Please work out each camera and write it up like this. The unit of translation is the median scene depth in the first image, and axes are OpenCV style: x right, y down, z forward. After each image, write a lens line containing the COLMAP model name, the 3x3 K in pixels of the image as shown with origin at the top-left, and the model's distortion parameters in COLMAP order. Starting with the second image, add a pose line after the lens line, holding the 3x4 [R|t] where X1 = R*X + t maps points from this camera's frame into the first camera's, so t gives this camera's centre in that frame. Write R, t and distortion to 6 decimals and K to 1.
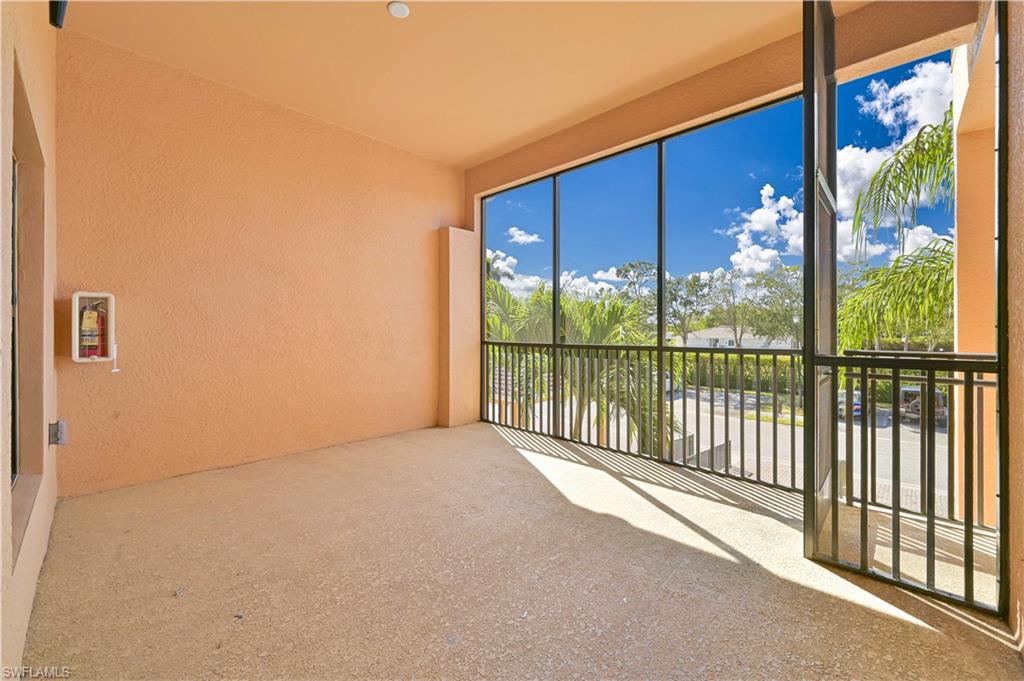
lens RADIAL K [[416.4, 0, 515.9], [0, 416.4, 334.6], [0, 0, 1]] dist [0.012028, -0.000139]
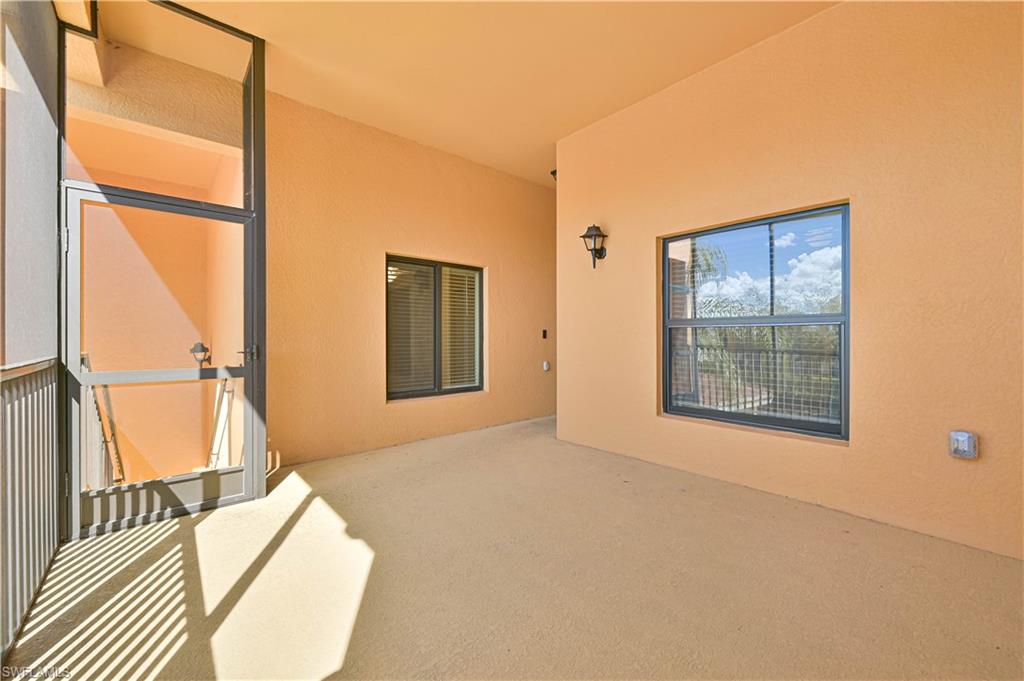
lens RADIAL K [[416.4, 0, 515.9], [0, 416.4, 334.6], [0, 0, 1]] dist [0.012028, -0.000139]
pose [[-0.996682, 0.001195, 0.081387, -0.187156], [0.001802, 0.999971, 0.007377, -0.010440], [-0.081376, 0.007500, -0.996655, 1.699337]]
